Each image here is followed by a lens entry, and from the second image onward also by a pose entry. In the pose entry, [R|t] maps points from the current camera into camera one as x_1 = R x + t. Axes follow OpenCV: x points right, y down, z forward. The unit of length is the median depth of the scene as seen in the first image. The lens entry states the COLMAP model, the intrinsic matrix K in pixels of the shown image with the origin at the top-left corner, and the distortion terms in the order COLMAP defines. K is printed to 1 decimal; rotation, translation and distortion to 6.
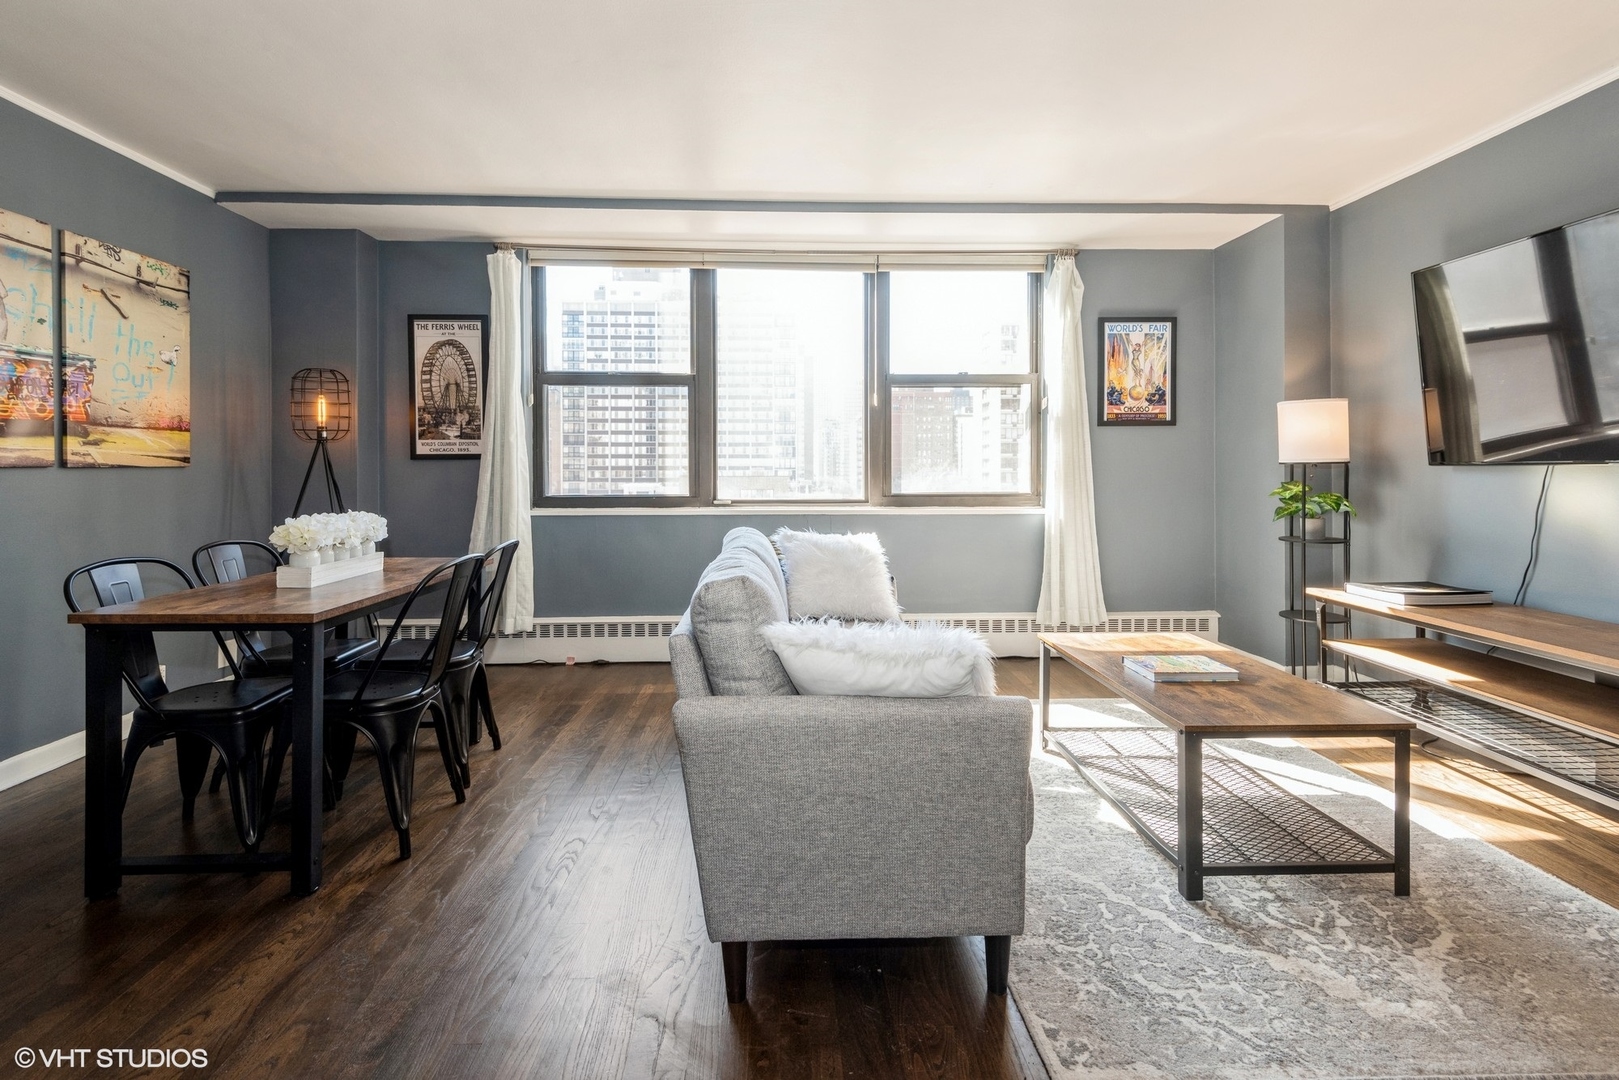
lens RADIAL K [[733.9, 0, 807.0], [0, 733.9, 467.8], [0, 0, 1]] dist [0.017963, -0.011446]
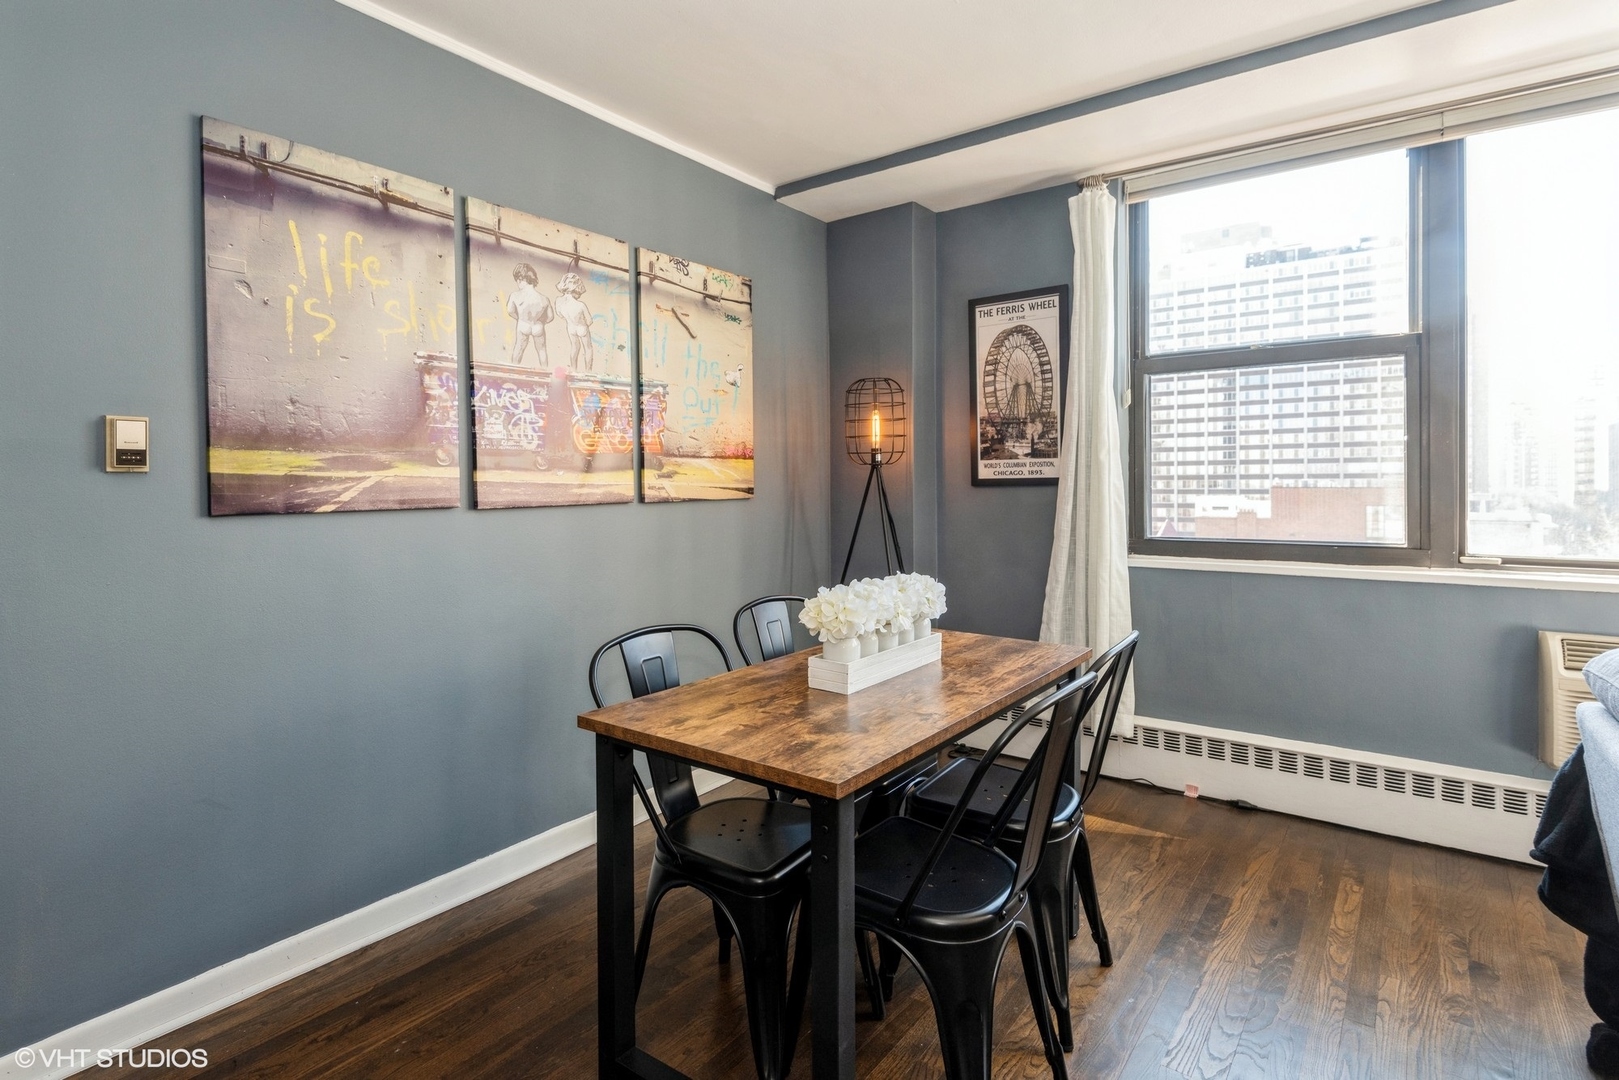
lens RADIAL K [[808.9, 0, 815.9], [0, 808.9, 486.7], [0, 0, 1]] dist [0.040765, -0.027526]
pose [[0.779831, 0.000380, -0.625990, -0.145304], [0.007154, 0.999929, 0.009519, -0.021905], [0.625949, -0.011901, 0.779773, 0.255194]]
